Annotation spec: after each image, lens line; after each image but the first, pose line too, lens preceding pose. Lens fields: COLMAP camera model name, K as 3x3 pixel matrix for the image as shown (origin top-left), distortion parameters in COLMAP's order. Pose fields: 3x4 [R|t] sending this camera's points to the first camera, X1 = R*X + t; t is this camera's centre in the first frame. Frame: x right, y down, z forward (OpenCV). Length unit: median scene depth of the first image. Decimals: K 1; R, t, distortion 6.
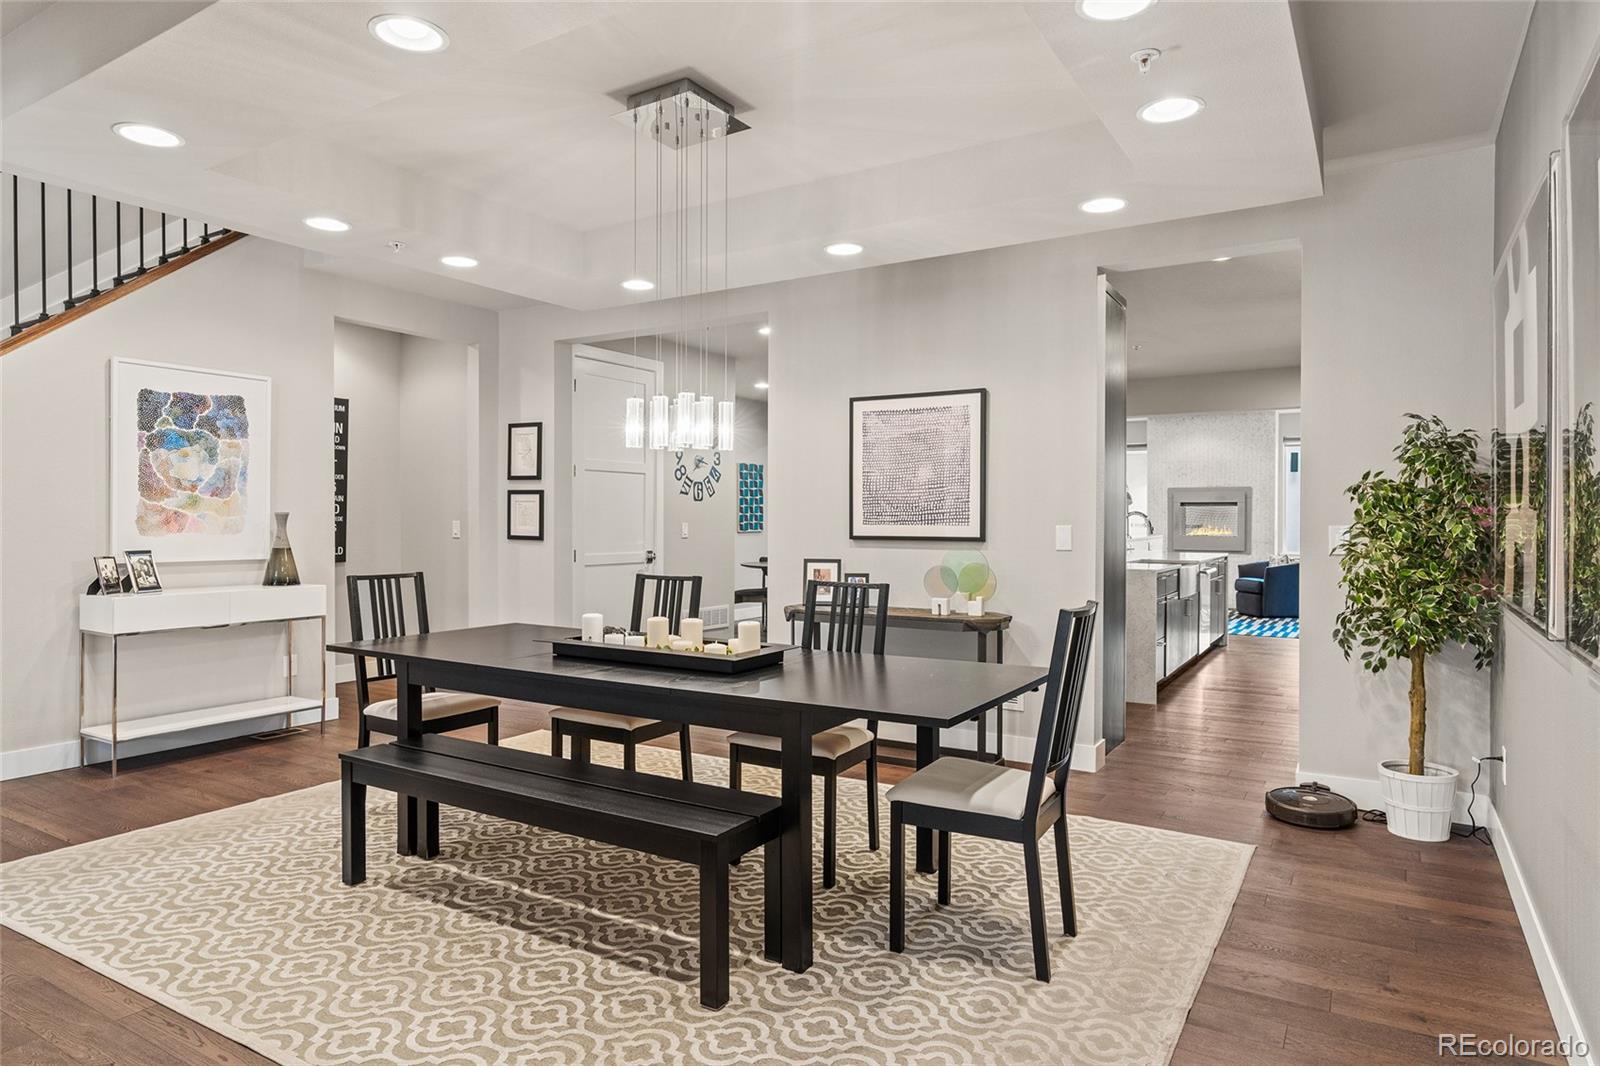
lens RADIAL K [[944.3, 0, 800.0], [0, 944.3, 533.0], [0, 0, 1]] dist [-0.000933, -0.000842]
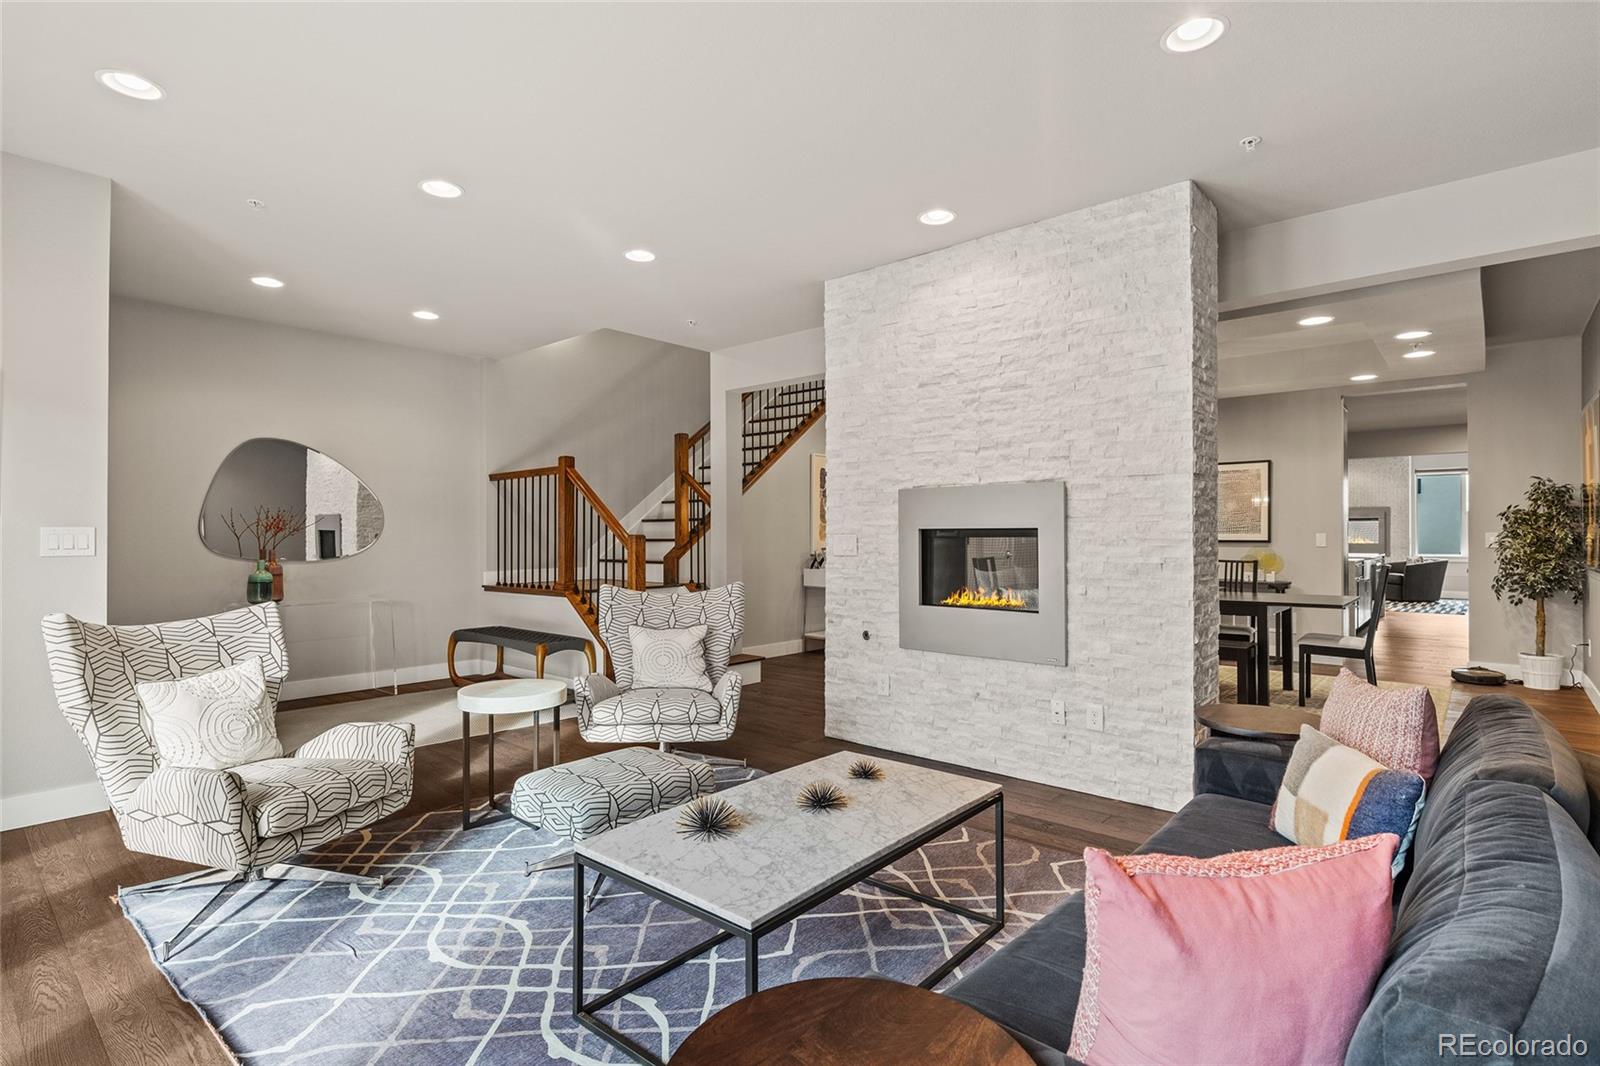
lens RADIAL K [[789.3, 0, 800.0], [0, 789.3, 533.0], [0, 0, 1]] dist [-0.001042, 0.001201]
pose [[0.987147, -0.003307, -0.159779, -0.471653], [0.000952, 0.999890, -0.014809, 0.012875], [0.159811, 0.014467, 0.987042, -0.680345]]
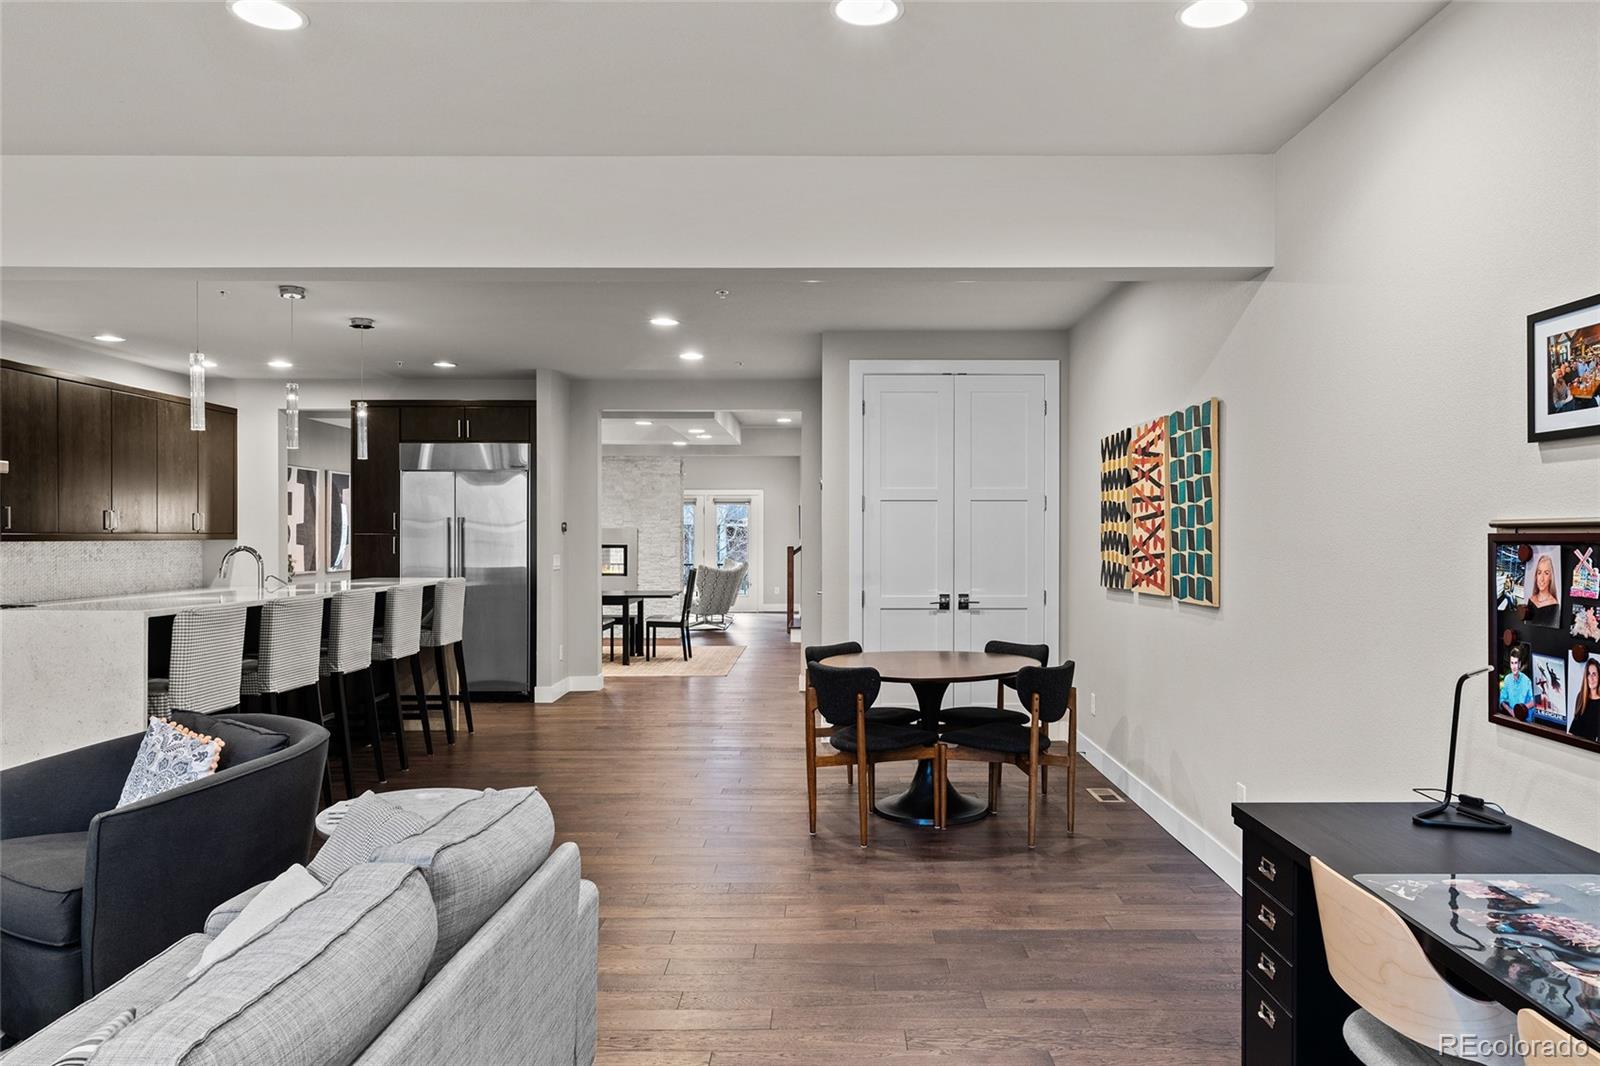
lens RADIAL K [[1067.6, 0, 825.0], [0, 1067.6, 535.4], [0, 0, 1]] dist [-0.004583, -0.001073]
pose [[-0.850842, -0.001976, -0.525418, 0.628810], [-0.008904, 0.999904, 0.010659, -0.068924], [0.525346, 0.013747, -0.850778, 2.981227]]
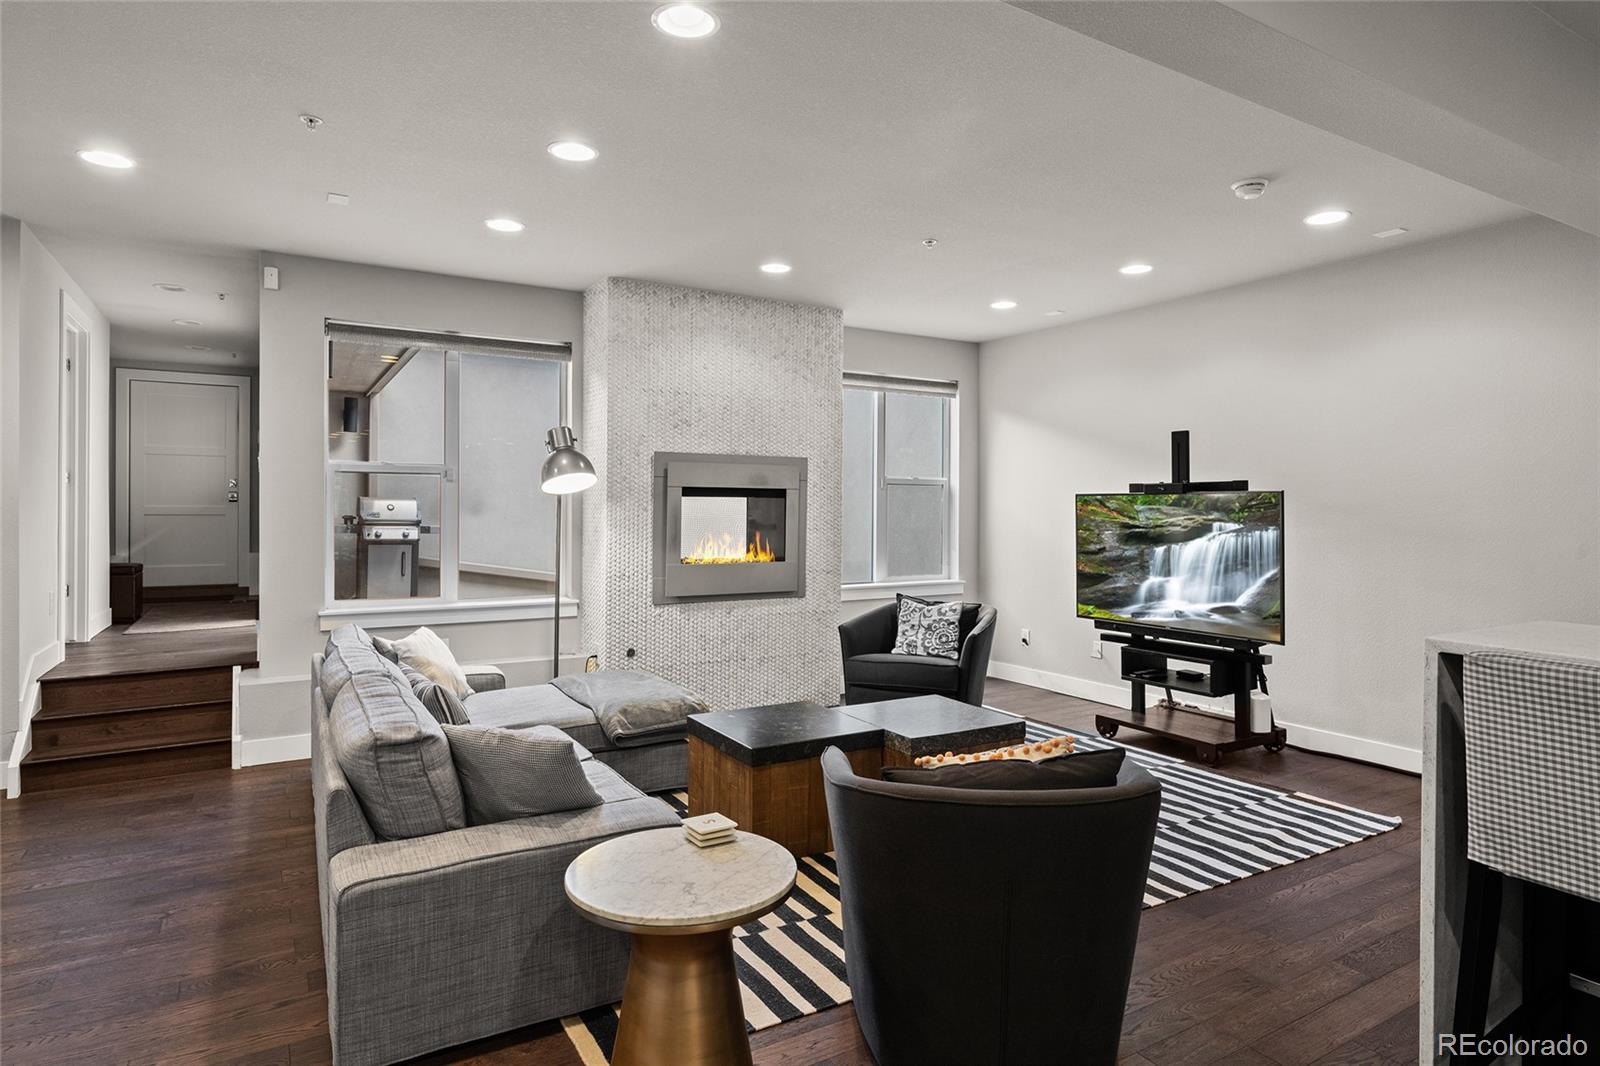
lens RADIAL K [[899.1, 0, 802.0], [0, 899.1, 509.0], [0, 0, 1]] dist [-0.002147, 0.000010]
pose [[0.458795, -0.000288, 0.888542, 0.166673], [0.007155, 0.999969, -0.003370, -0.055304], [-0.888513, 0.007904, 0.458783, 2.071792]]
